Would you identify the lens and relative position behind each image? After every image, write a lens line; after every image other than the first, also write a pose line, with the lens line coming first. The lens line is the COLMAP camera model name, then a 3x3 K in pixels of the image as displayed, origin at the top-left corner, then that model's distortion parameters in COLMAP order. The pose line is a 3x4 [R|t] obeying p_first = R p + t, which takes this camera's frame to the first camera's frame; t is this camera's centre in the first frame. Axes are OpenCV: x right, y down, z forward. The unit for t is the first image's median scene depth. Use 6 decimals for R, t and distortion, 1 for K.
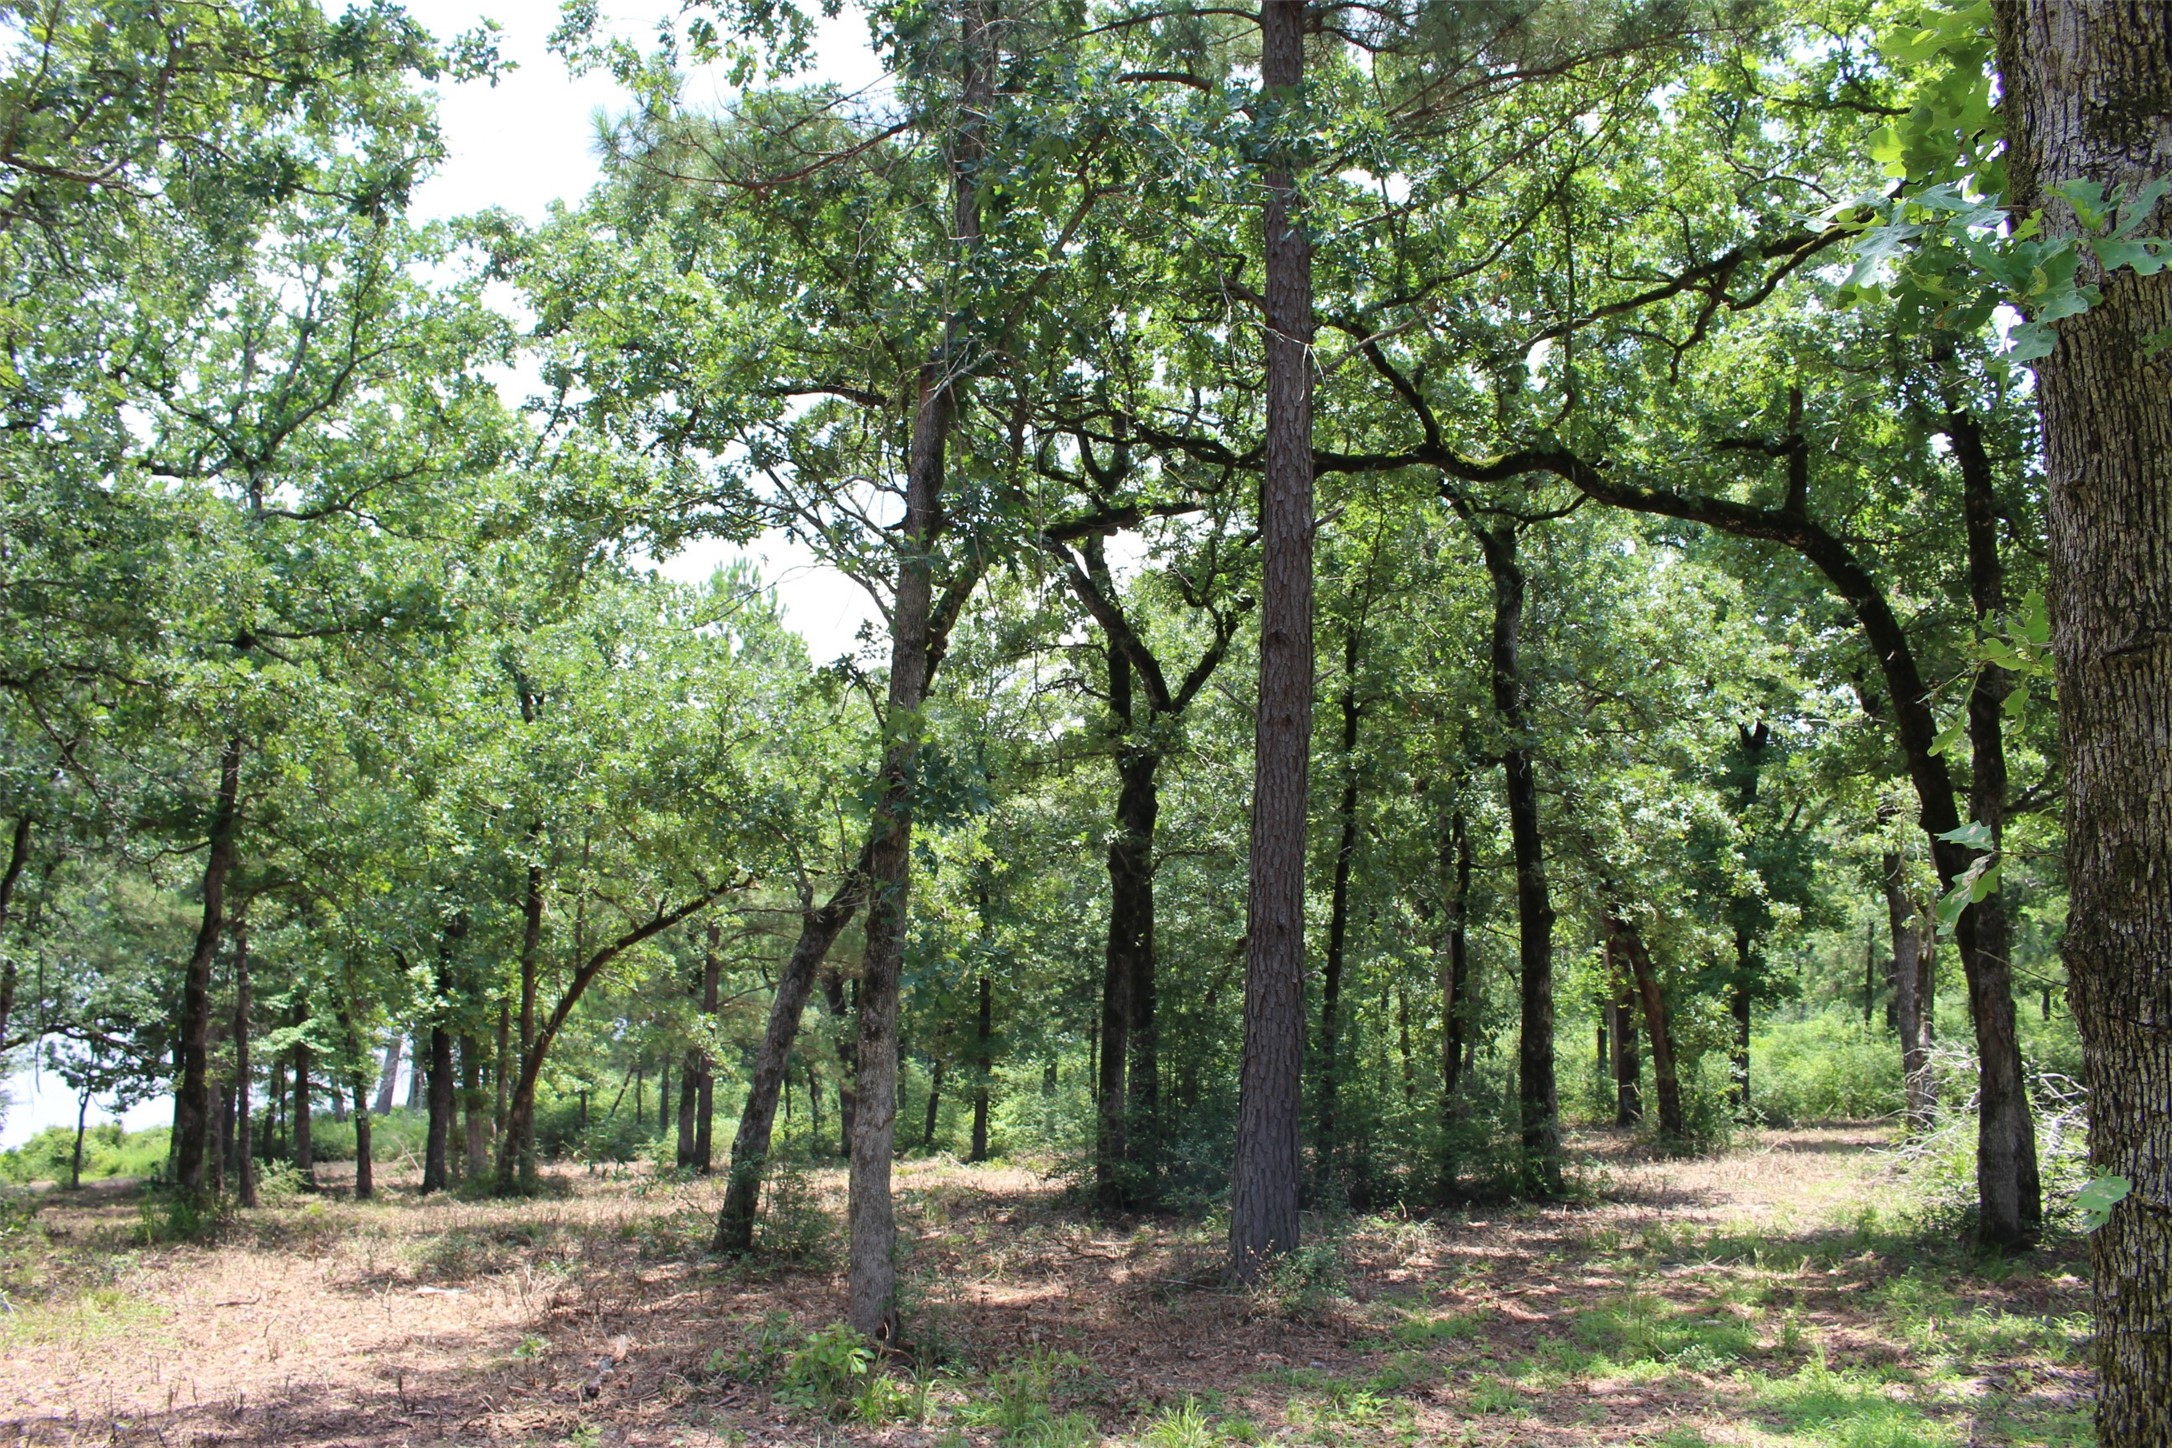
lens RADIAL K [[1777.8, 0, 1074.4], [0, 1777.8, 729.4], [0, 0, 1]] dist [-0.165960, 0.136571]
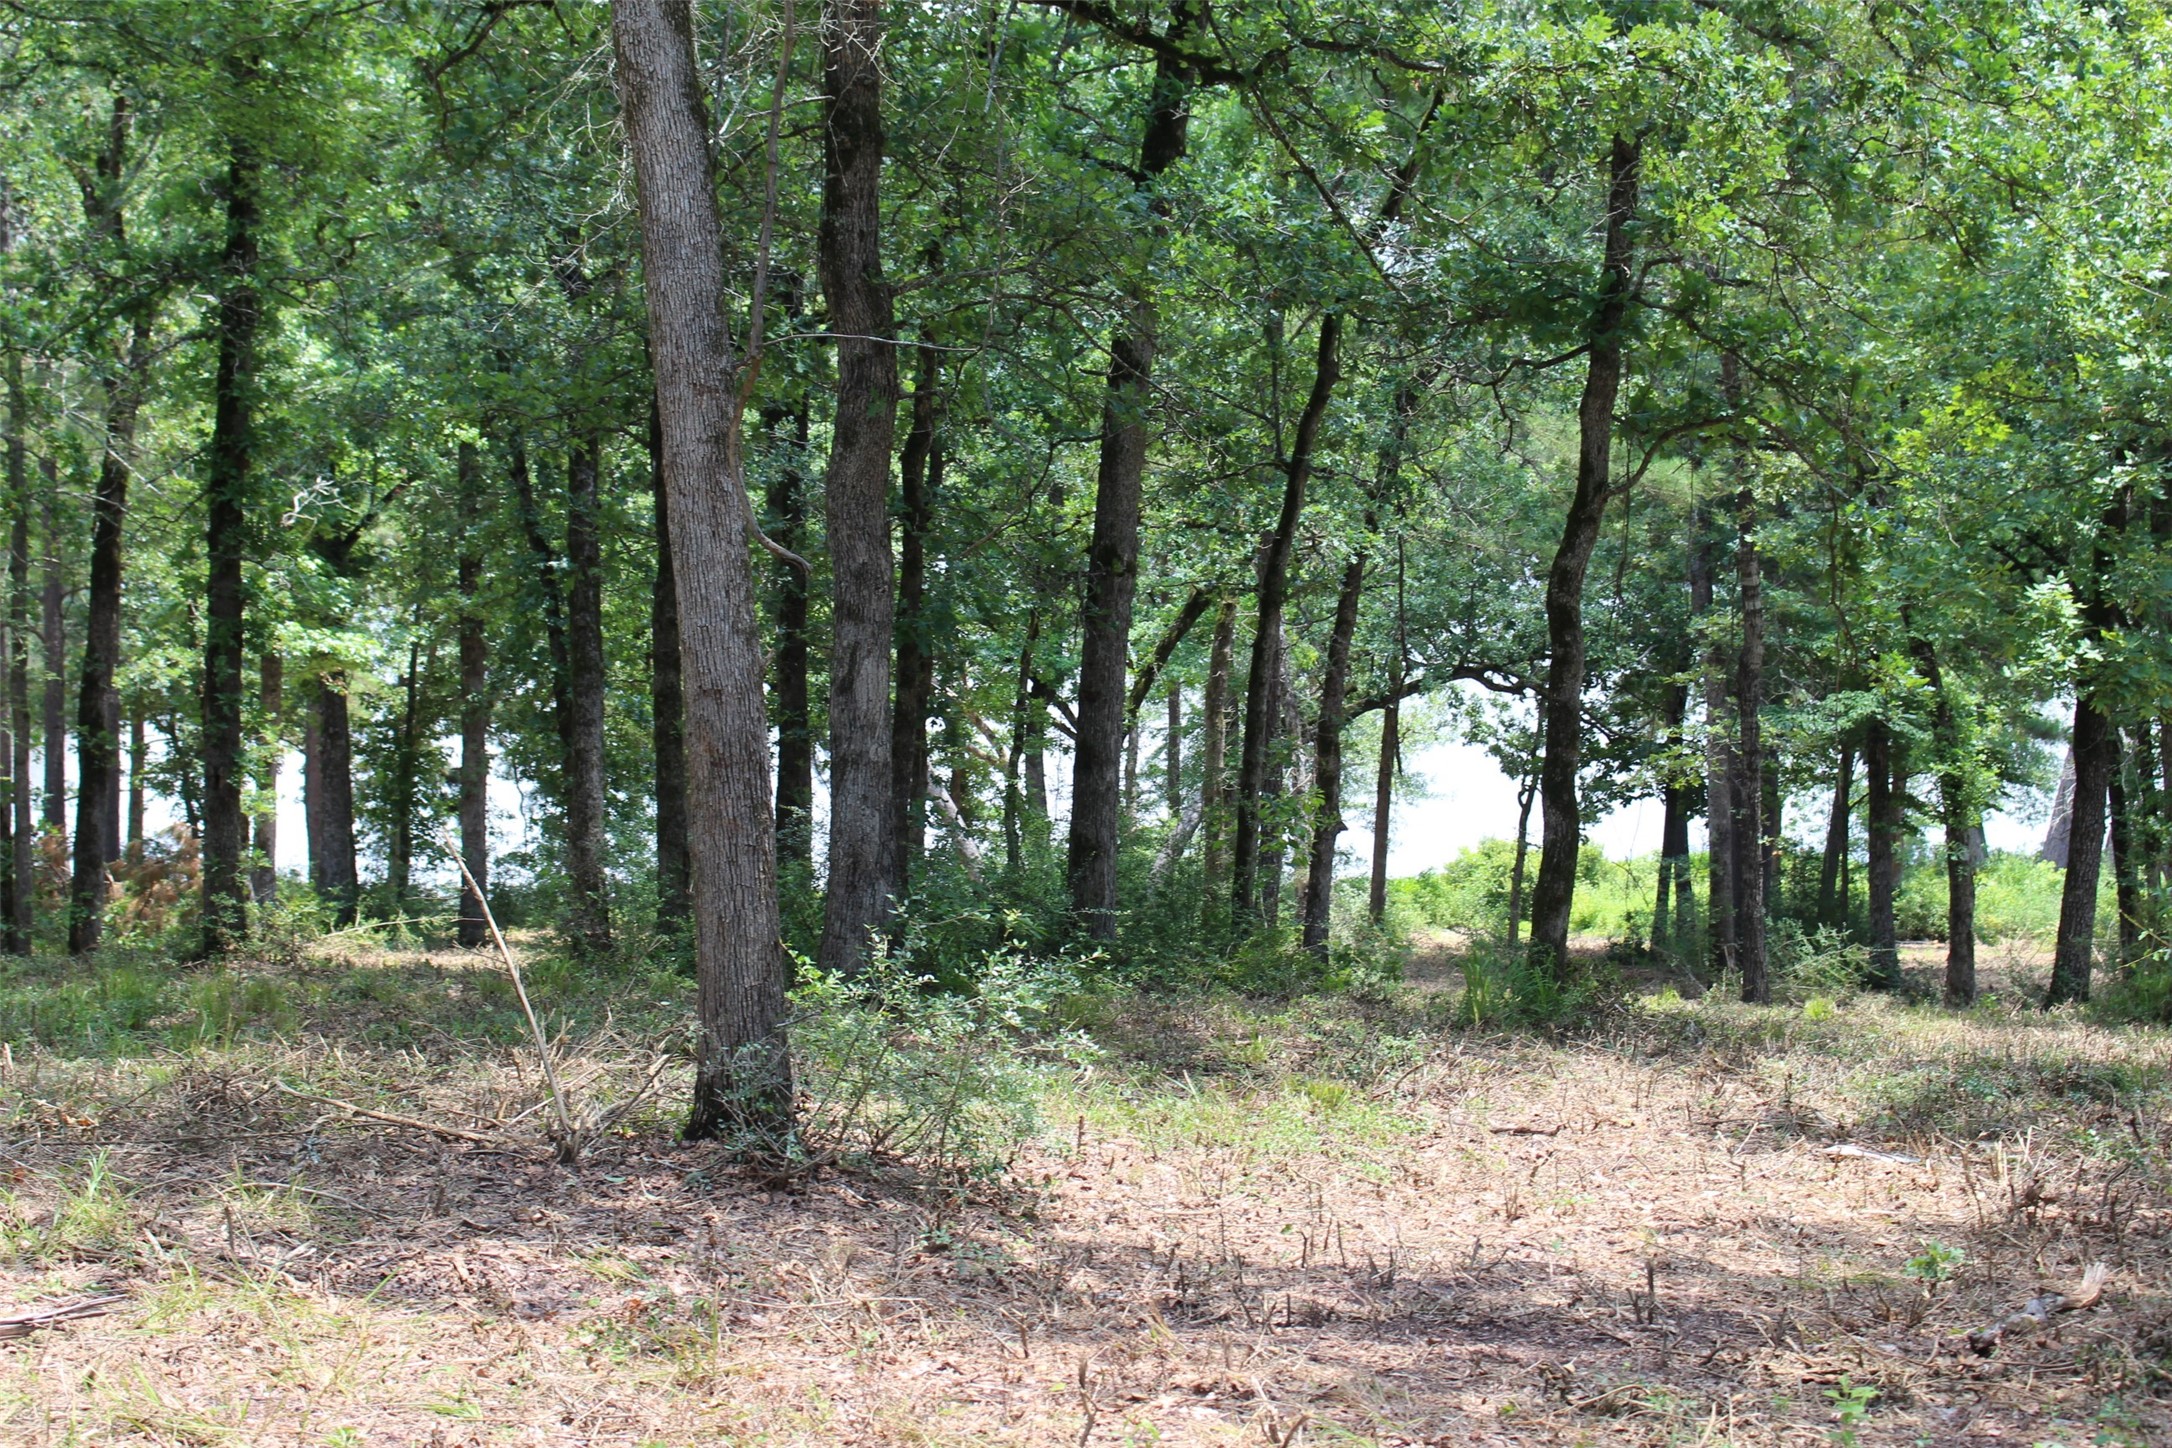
lens RADIAL K [[3435.4, 0, 1072.2], [0, 3435.4, 730.3], [0, 0, 1]] dist [-0.048283, 0.083681]
pose [[0.784202, 0.070032, -0.616540, 0.043037], [0.038180, 0.986282, 0.160593, 0.001569], [0.619329, -0.149477, 0.770771, 0.003747]]
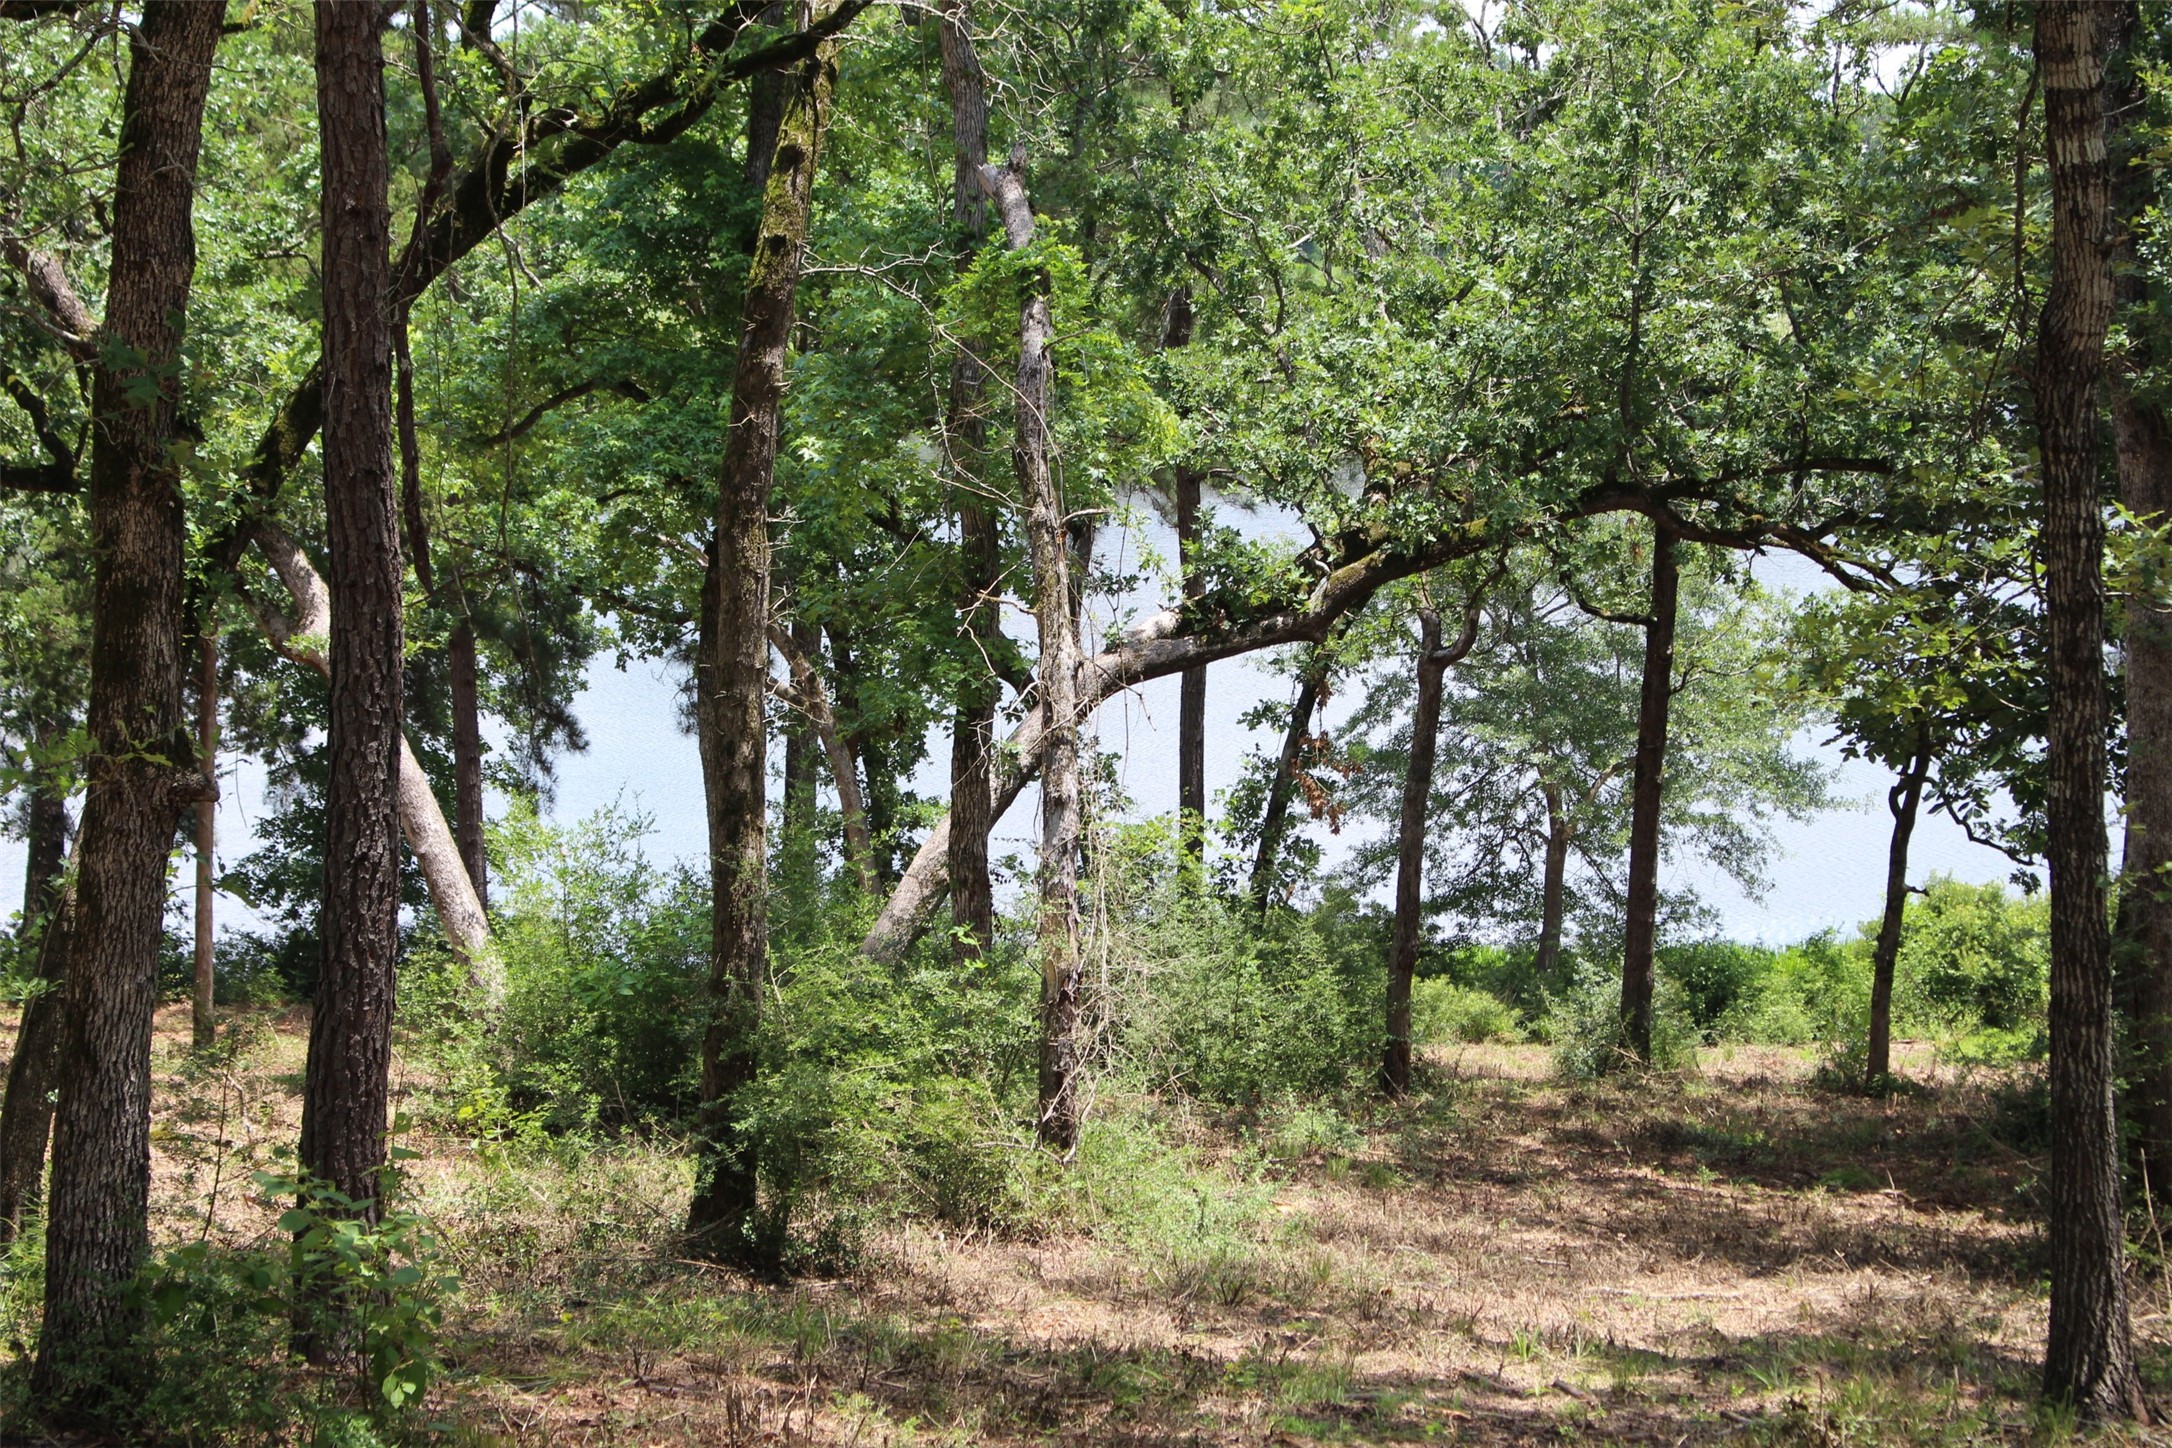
lens RADIAL K [[4601.2, 0, 1086.0], [0, 4601.2, 724.0], [0, 0, 1]] dist [0.046442, 0.203232]
pose [[0.712978, 0.080975, -0.696495, -0.313019], [0.040362, 0.986923, 0.156058, 0.183660], [0.700023, -0.139378, 0.700386, 0.836717]]
